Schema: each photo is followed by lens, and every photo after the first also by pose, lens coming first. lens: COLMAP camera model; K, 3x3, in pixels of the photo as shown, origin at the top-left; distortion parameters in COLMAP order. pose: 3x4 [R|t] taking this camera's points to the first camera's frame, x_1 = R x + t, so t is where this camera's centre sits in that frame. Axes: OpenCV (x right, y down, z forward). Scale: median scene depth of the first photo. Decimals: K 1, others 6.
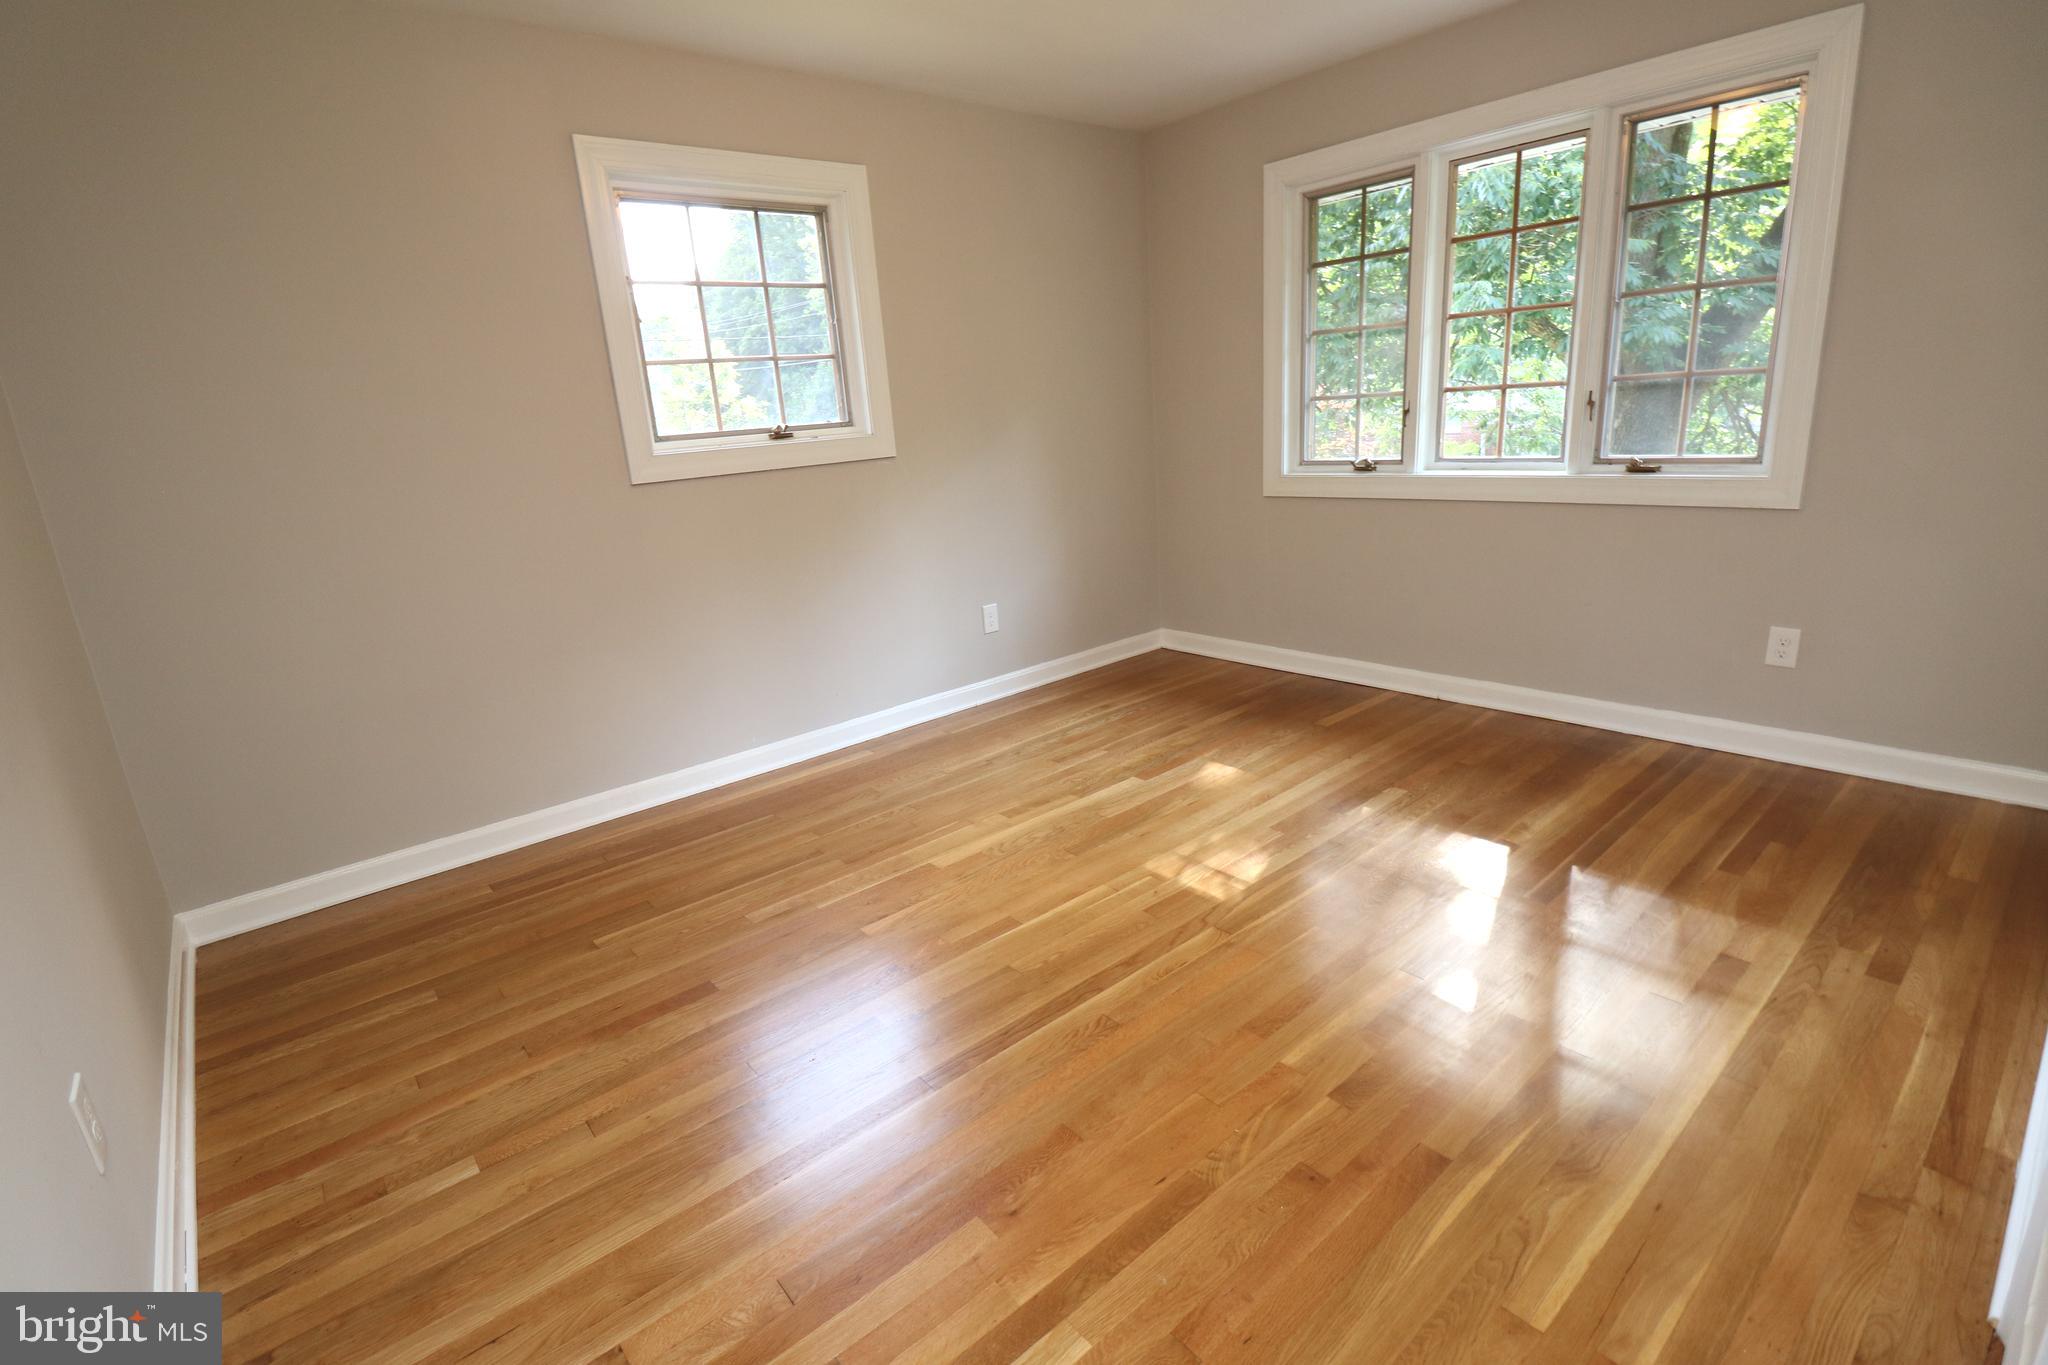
lens RADIAL K [[956.2, 0, 1006.4], [0, 956.2, 662.2], [0, 0, 1]] dist [0.007256, -0.012294]
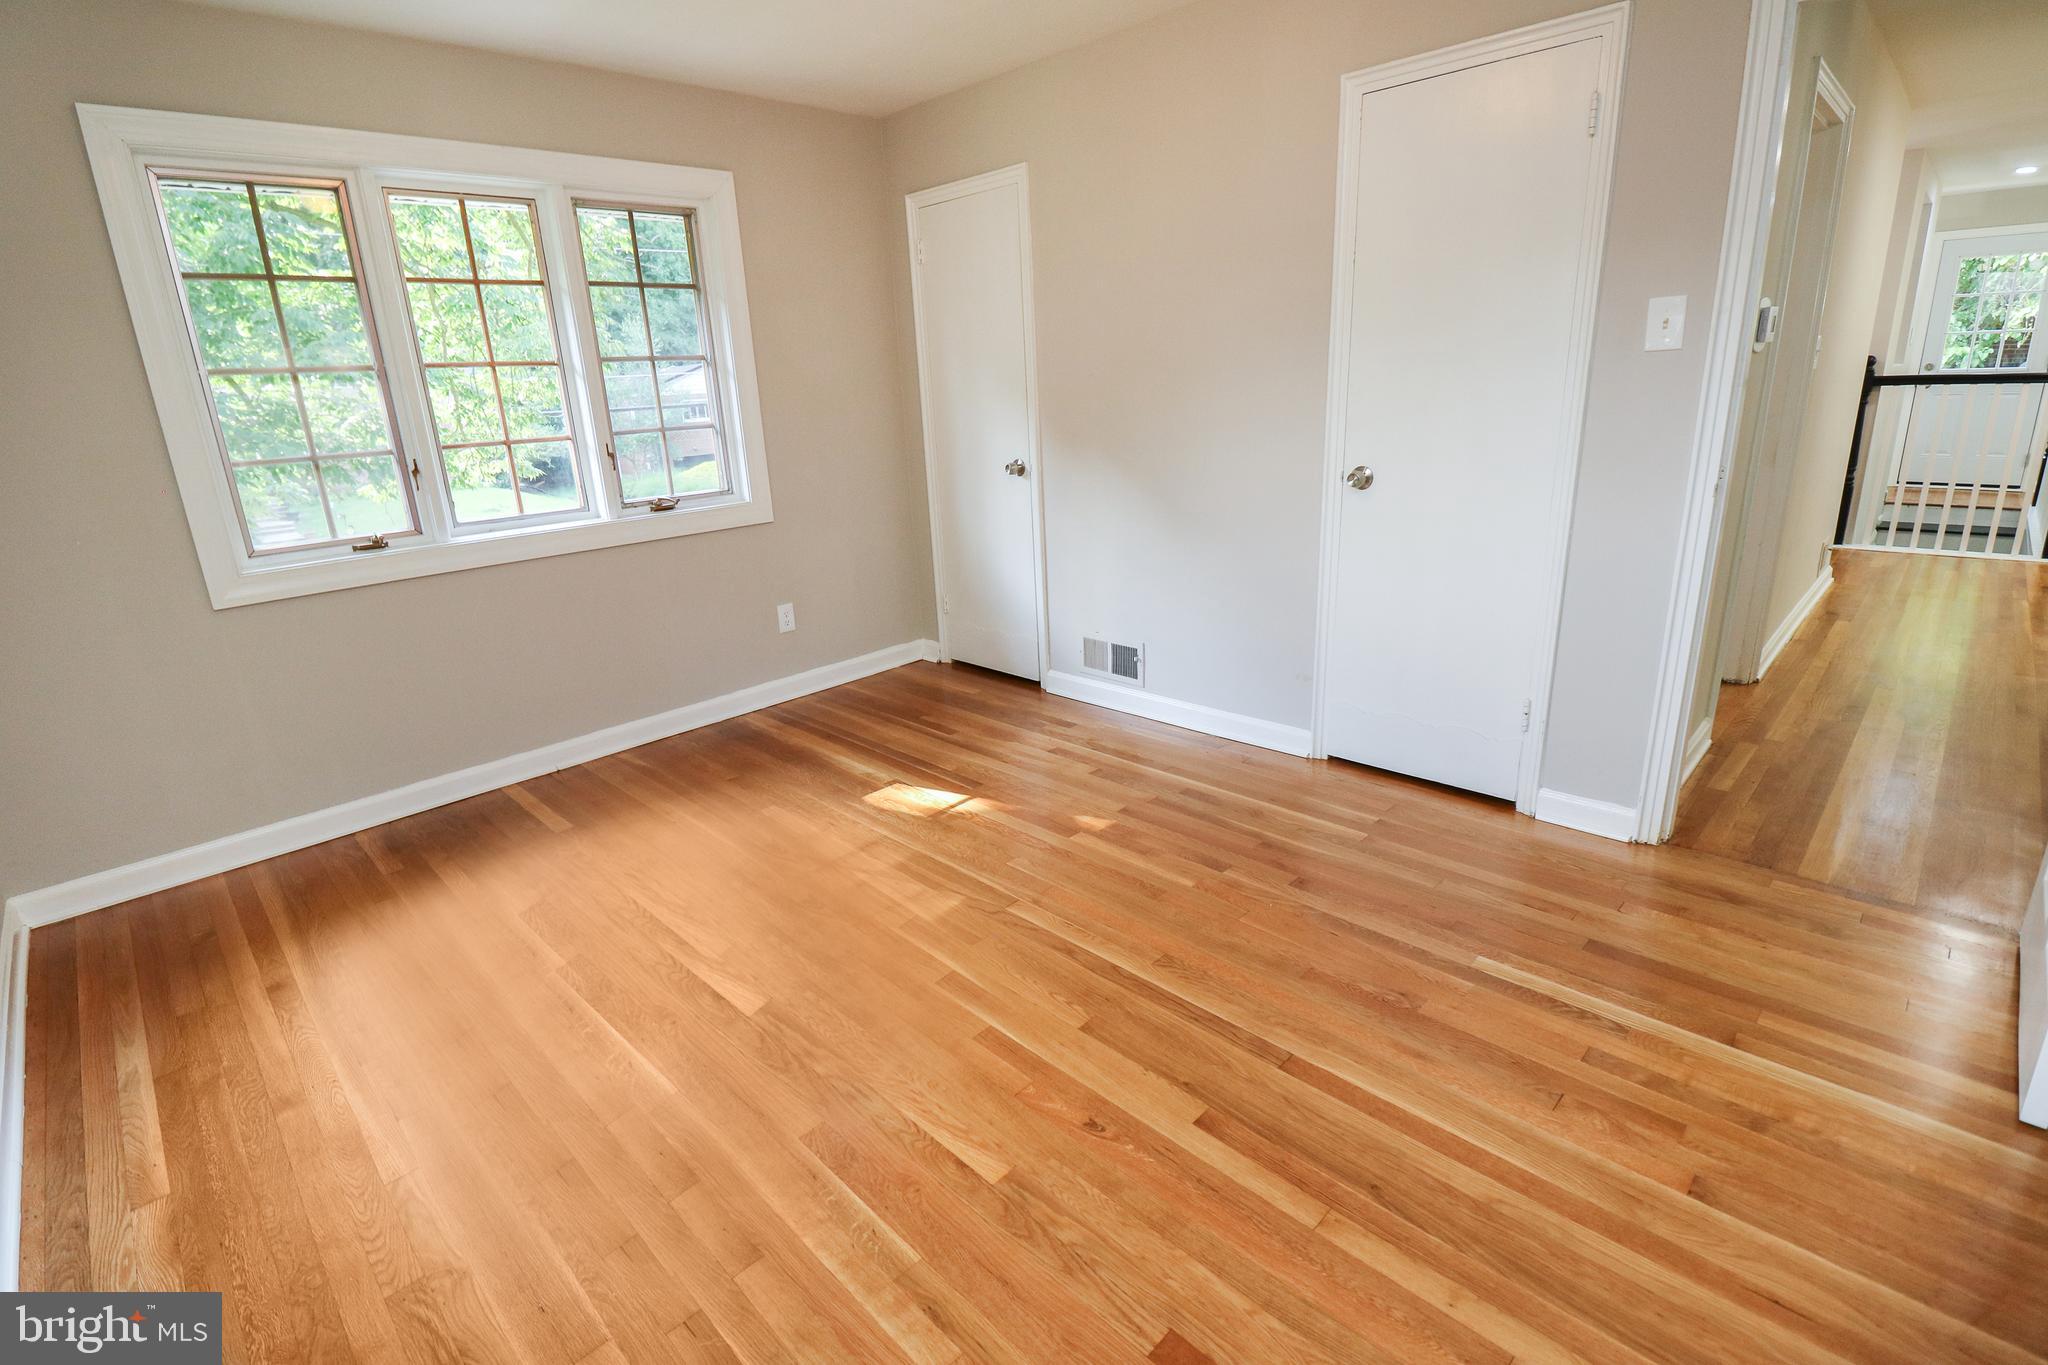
lens RADIAL K [[956.2, 0, 1006.4], [0, 956.2, 662.2], [0, 0, 1]] dist [0.007256, -0.012294]
pose [[-0.081102, -0.219221, 0.972299, -0.630484], [0.303907, 0.923620, 0.233595, -0.192869], [-0.949243, 0.314434, -0.008284, 0.739484]]
